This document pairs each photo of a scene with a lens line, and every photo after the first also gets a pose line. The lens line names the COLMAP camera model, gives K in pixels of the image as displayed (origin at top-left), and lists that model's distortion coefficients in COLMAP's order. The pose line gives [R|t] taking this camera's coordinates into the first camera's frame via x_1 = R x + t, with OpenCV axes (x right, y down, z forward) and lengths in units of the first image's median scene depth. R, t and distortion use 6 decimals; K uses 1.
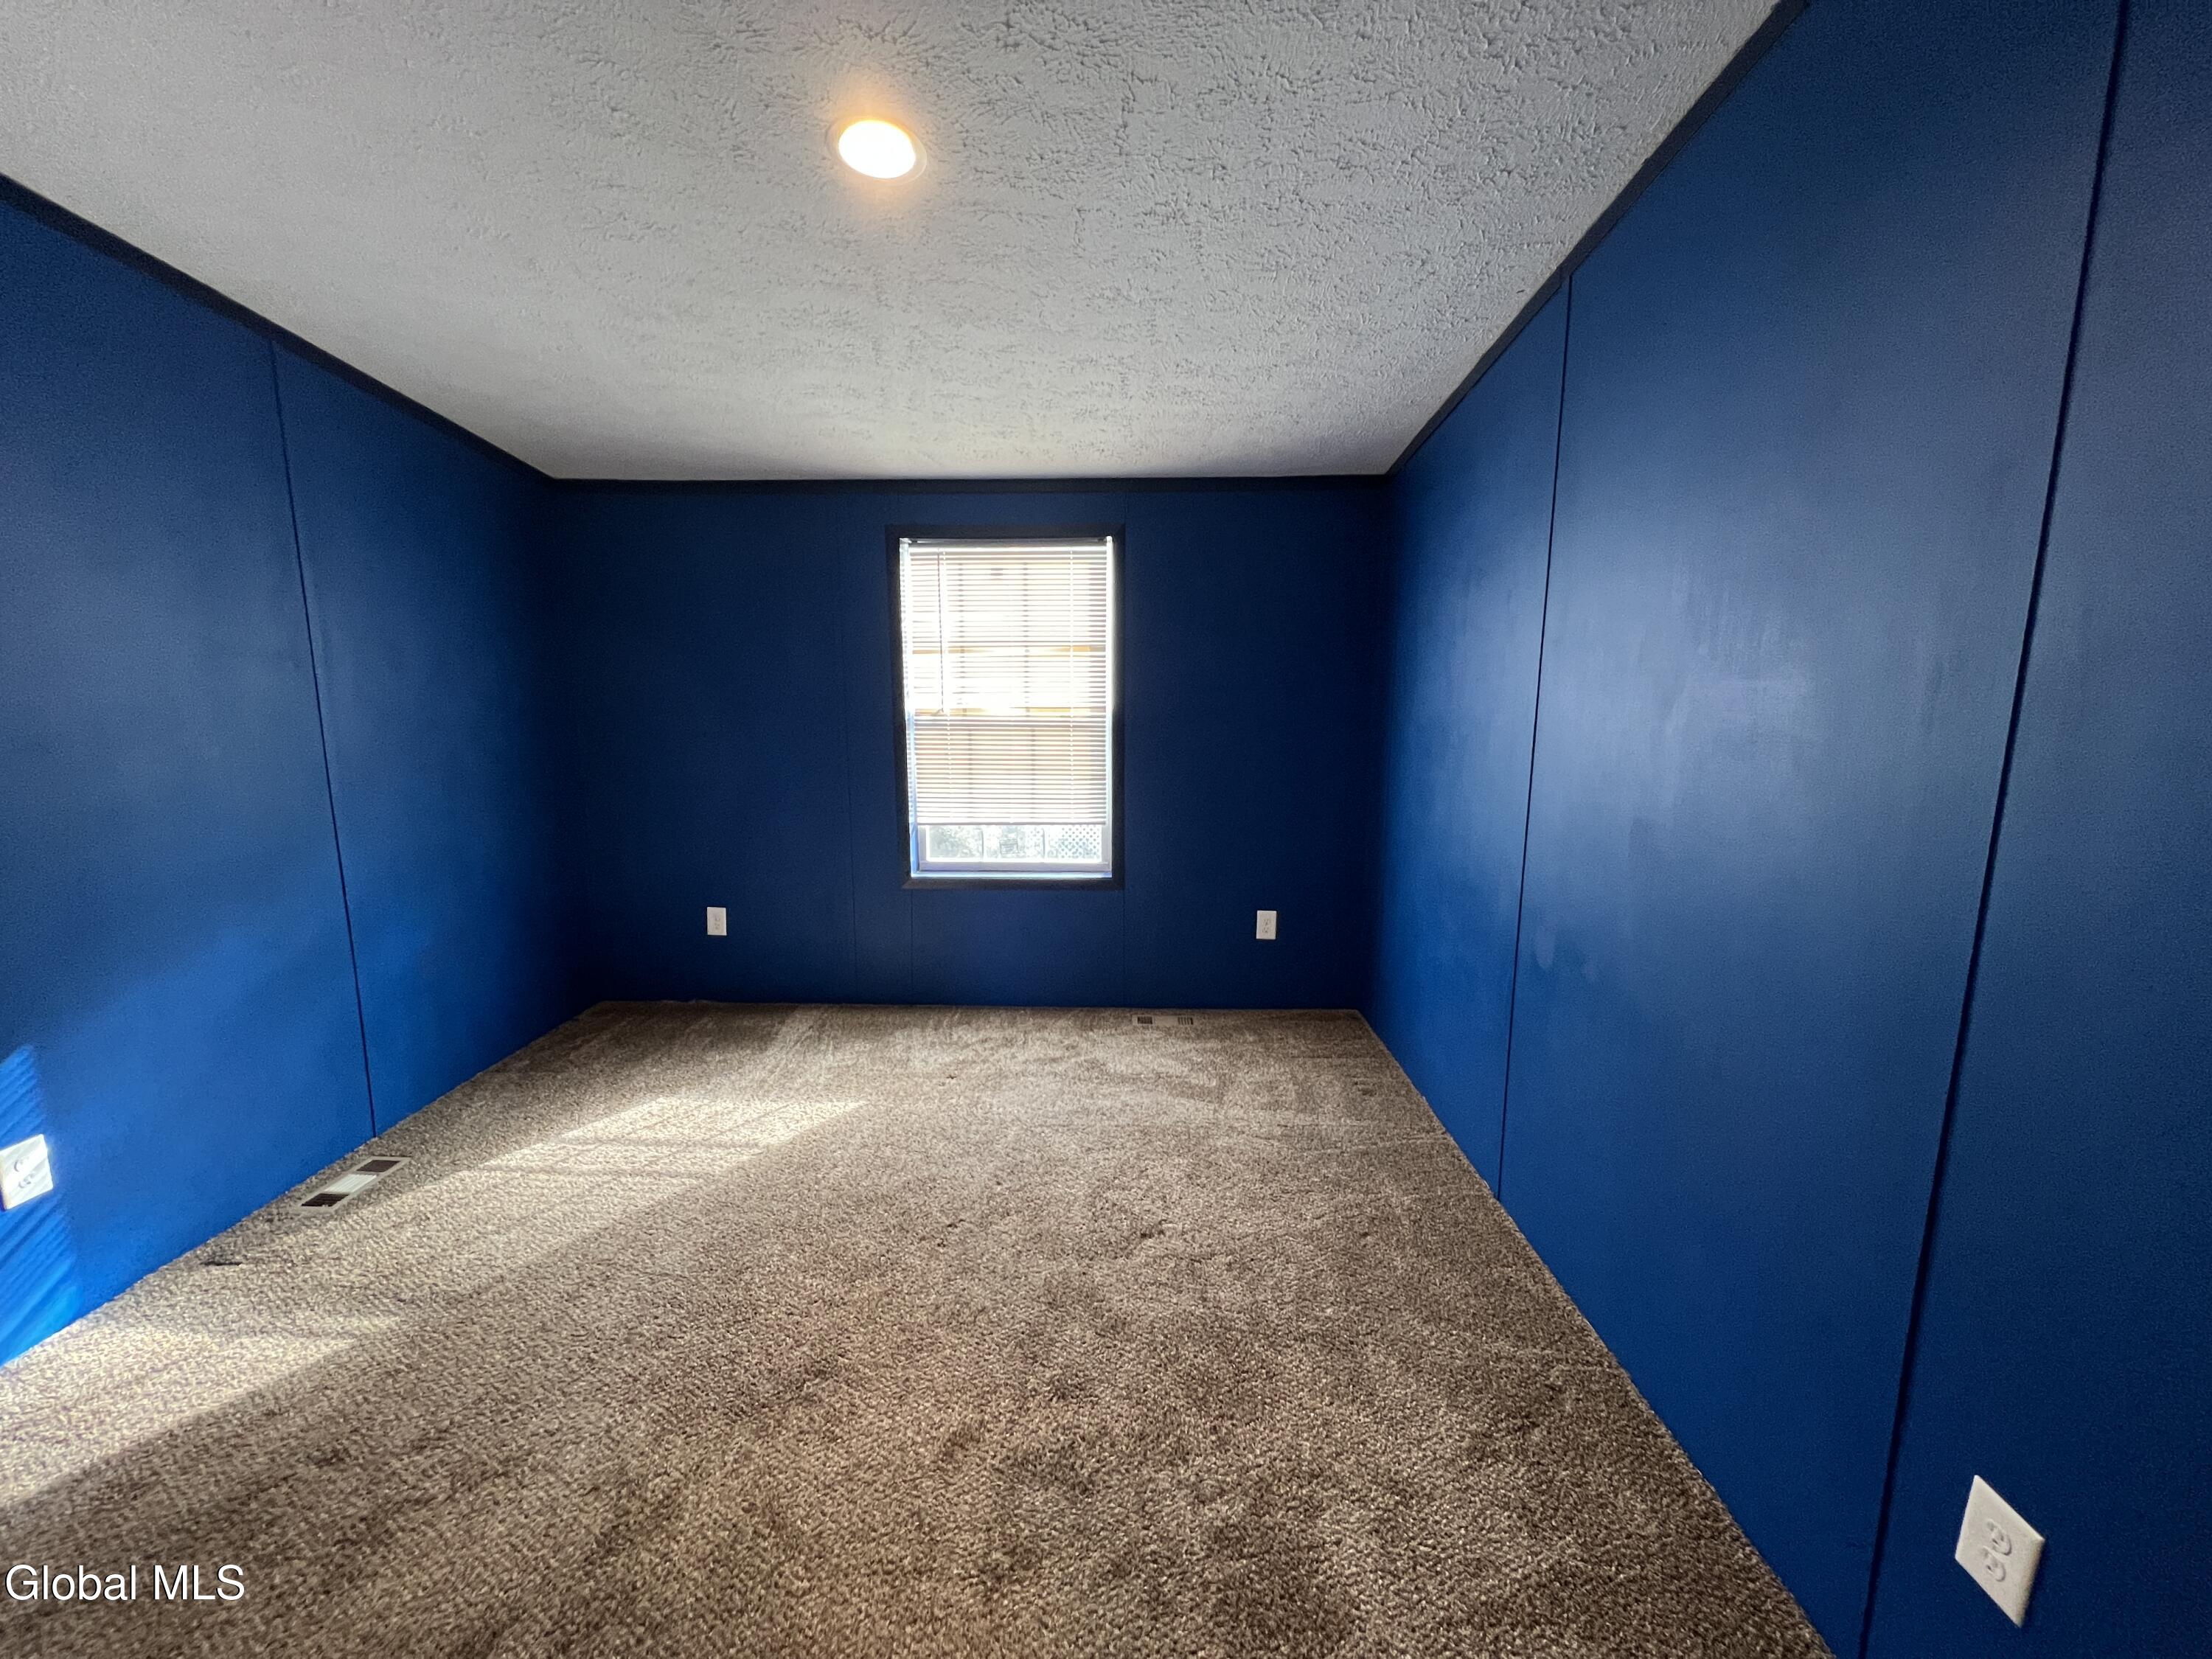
lens RADIAL K [[881.2, 0, 1099.2], [0, 881.2, 829.4], [0, 0, 1]] dist [-0.002092, 0.000408]
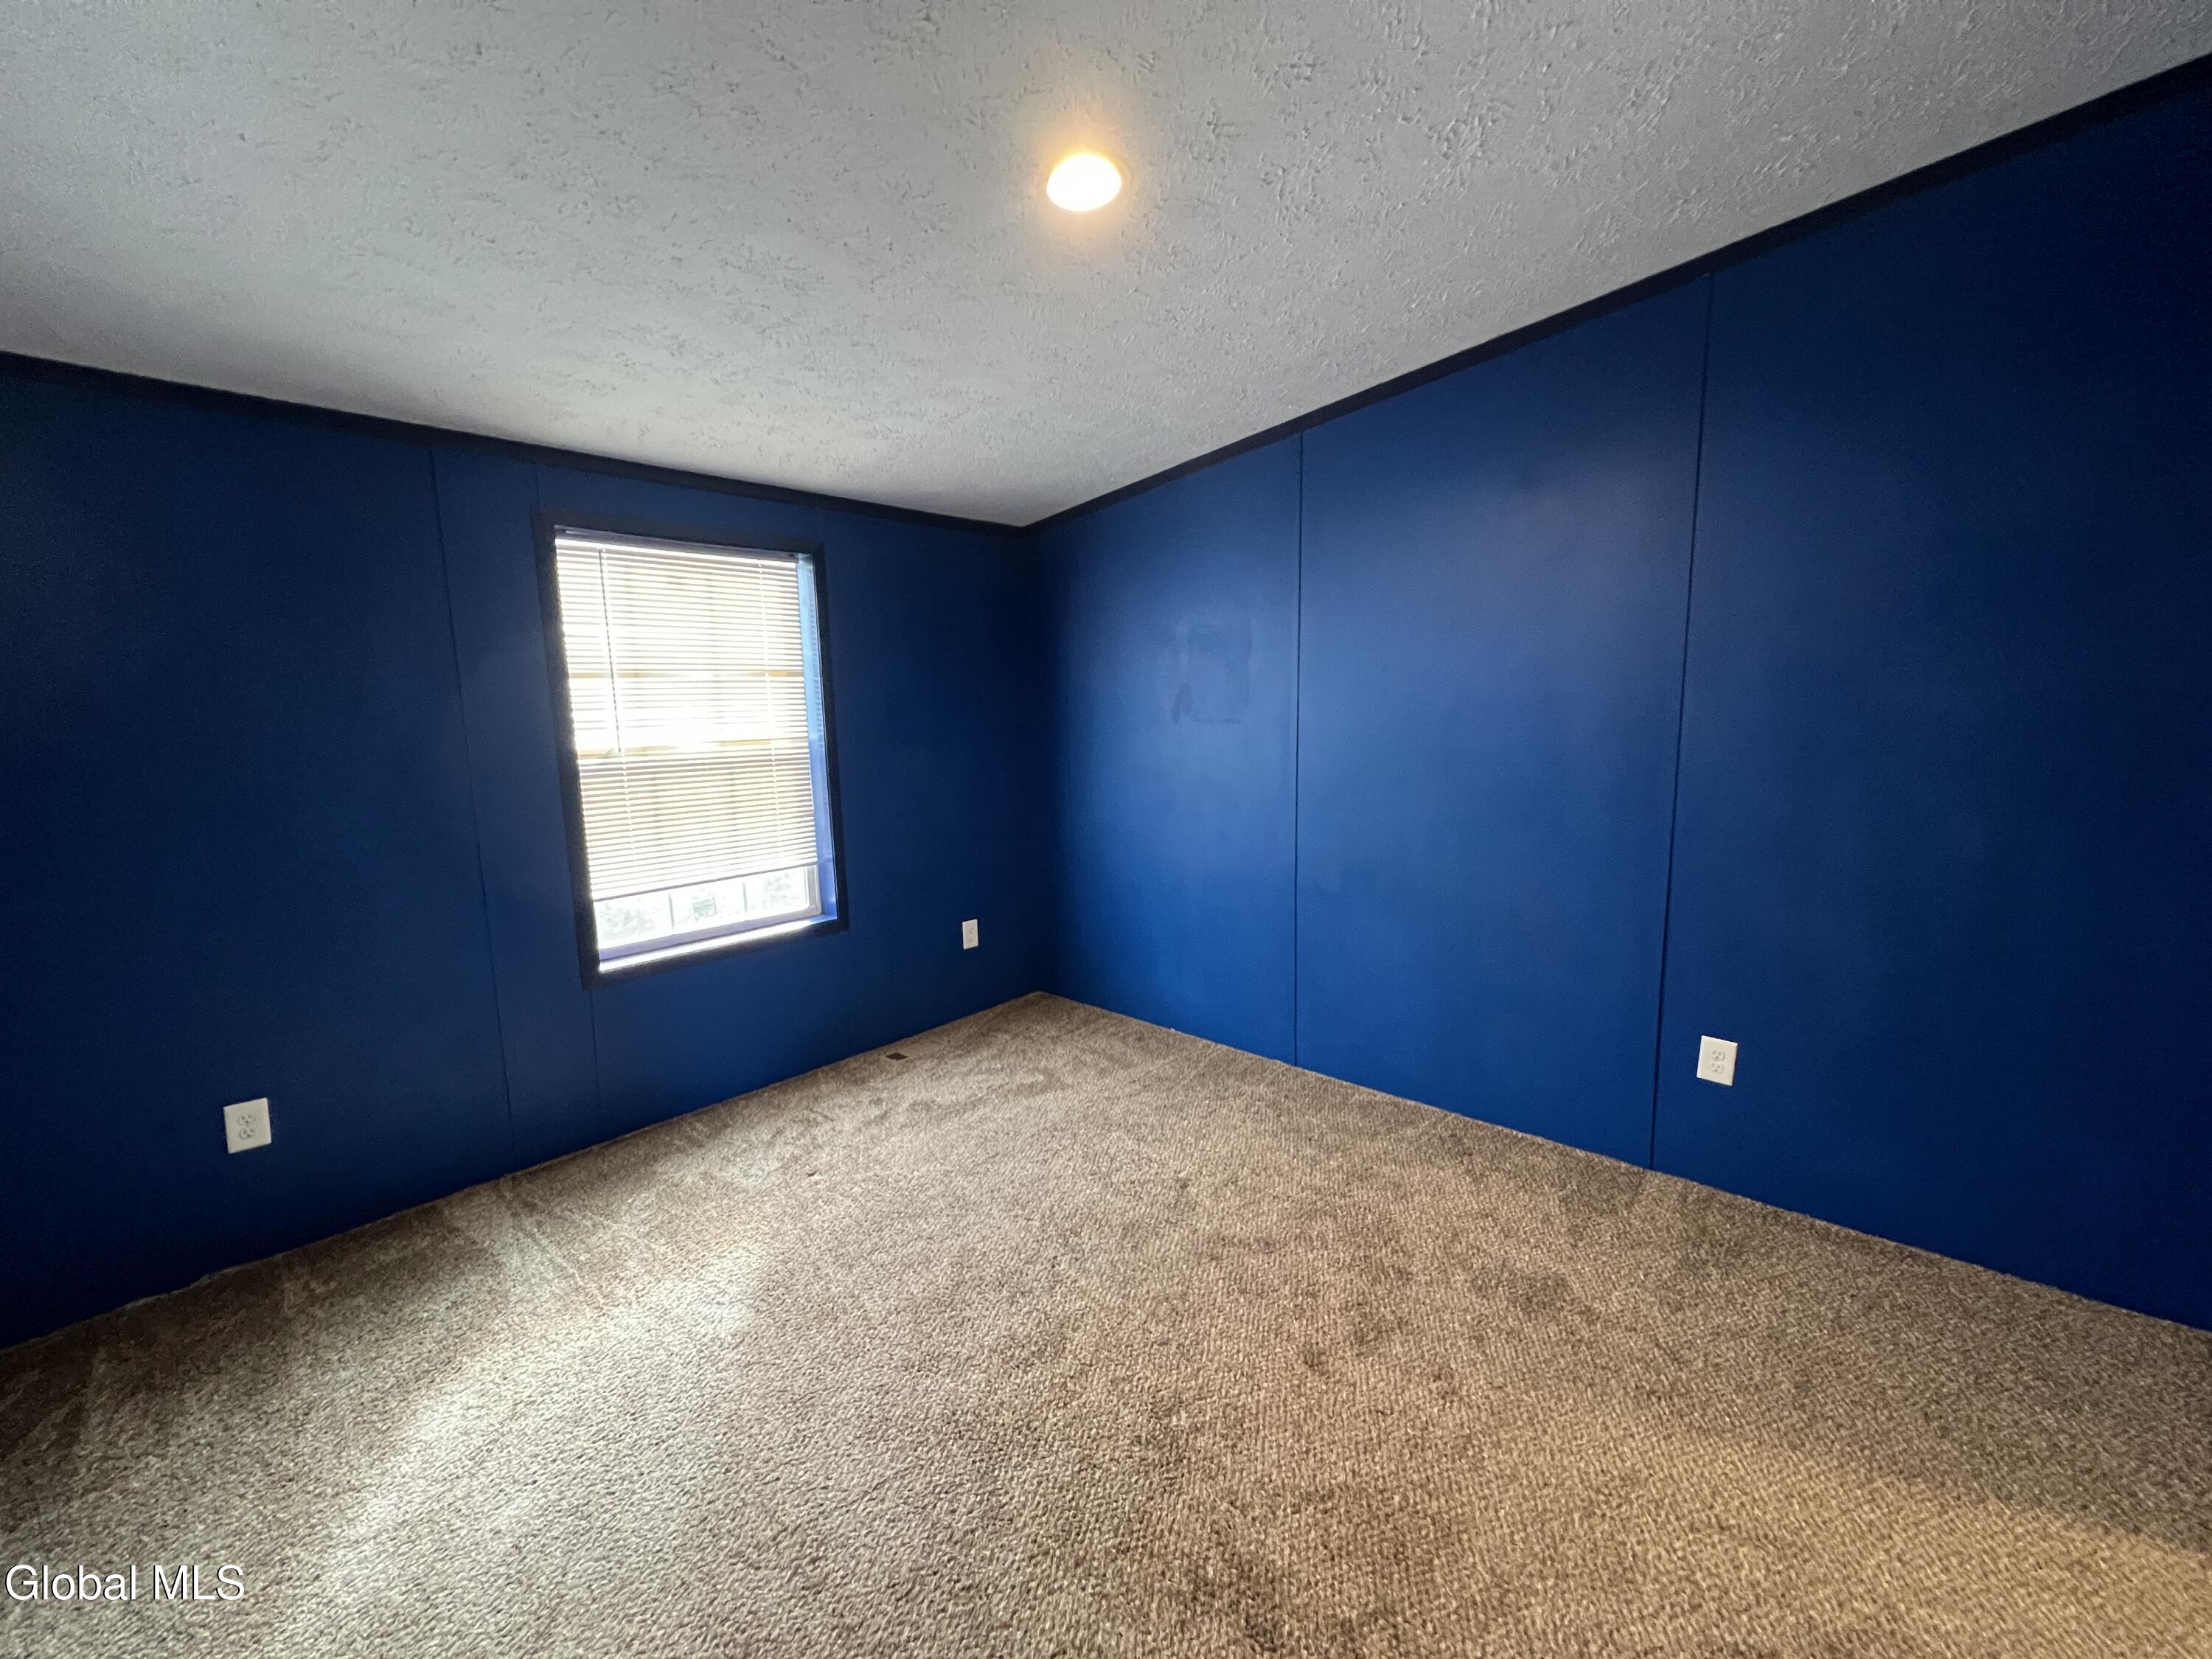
lens RADIAL K [[881.2, 0, 1099.2], [0, 881.2, 829.4], [0, 0, 1]] dist [-0.002092, 0.000408]
pose [[0.656154, -0.121520, 0.744779, -0.513238], [0.143222, 0.989064, 0.035199, -0.033668], [-0.740911, 0.083573, 0.666383, 0.177614]]
